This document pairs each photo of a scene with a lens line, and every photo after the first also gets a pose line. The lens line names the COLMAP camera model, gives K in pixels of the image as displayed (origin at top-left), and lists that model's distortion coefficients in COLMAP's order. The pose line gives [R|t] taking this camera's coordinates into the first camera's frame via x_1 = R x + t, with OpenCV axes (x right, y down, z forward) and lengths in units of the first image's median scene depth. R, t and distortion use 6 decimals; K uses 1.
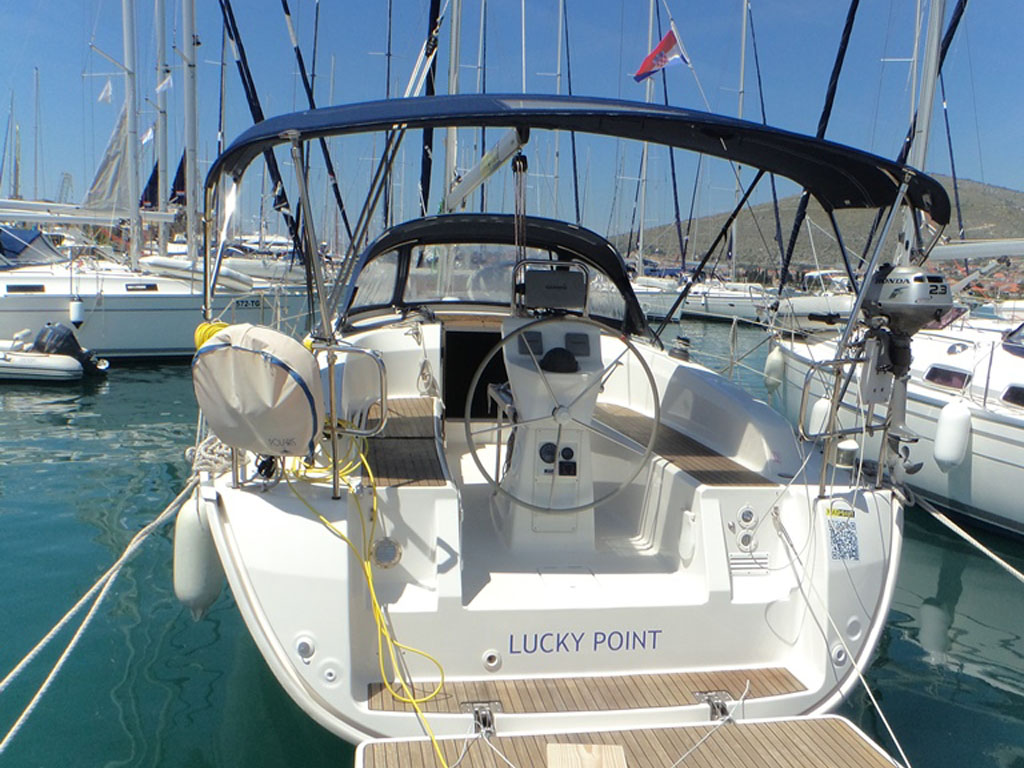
lens RADIAL K [[933.4, 0, 515.2], [0, 933.4, 345.2], [0, 0, 1]] dist [-0.010280, 0.001318]
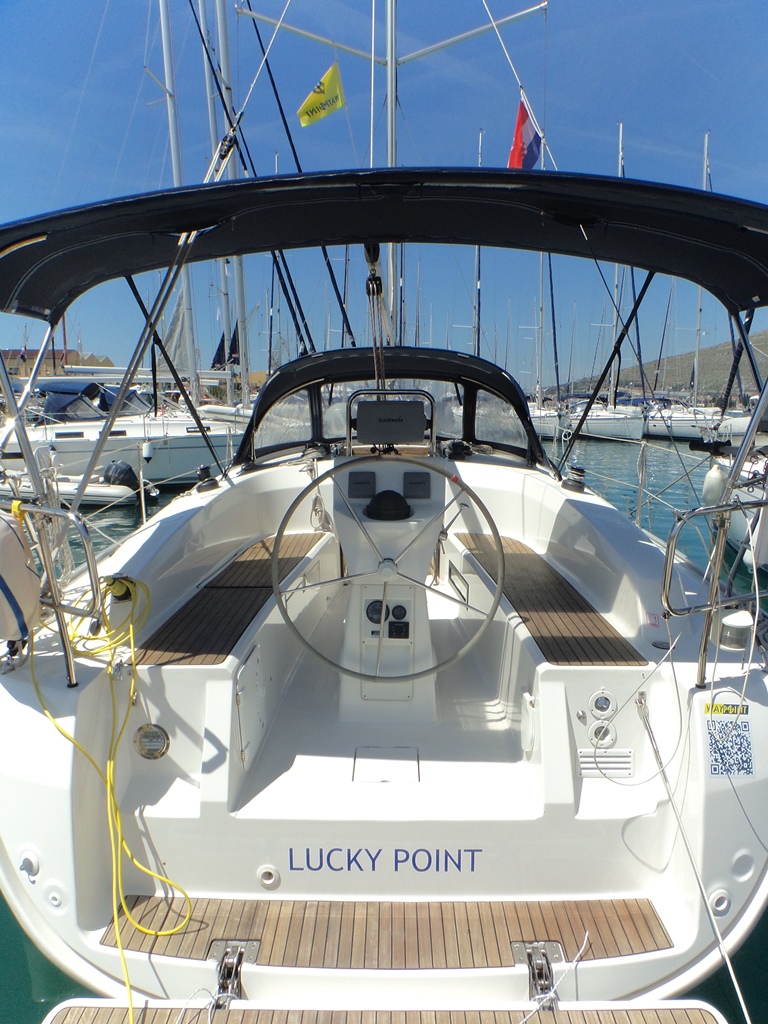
lens RADIAL K [[702.0, 0, 384.0], [0, 702.0, 512.0], [0, 0, 1]] dist [-0.004403, -0.003884]
pose [[0.981506, -0.013548, -0.190954, 0.174054], [0.026492, 0.997508, 0.065398, -0.021301], [0.189592, -0.069247, 0.979418, 0.374990]]
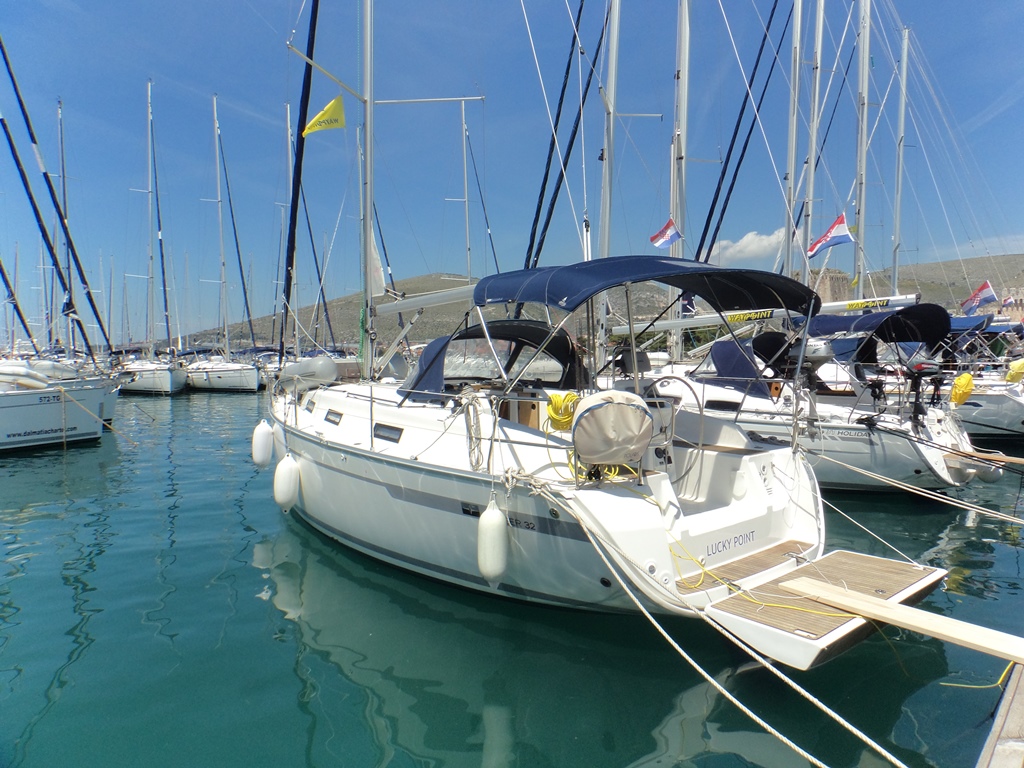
lens RADIAL K [[702.0, 0, 512.0], [0, 702.0, 384.0], [0, 0, 1]] dist [-0.004403, -0.003884]
pose [[0.869267, -0.080054, 0.487817, -0.880014], [0.092653, 0.995697, -0.001704, -0.041014], [-0.485582, 0.046679, 0.872944, -0.047596]]
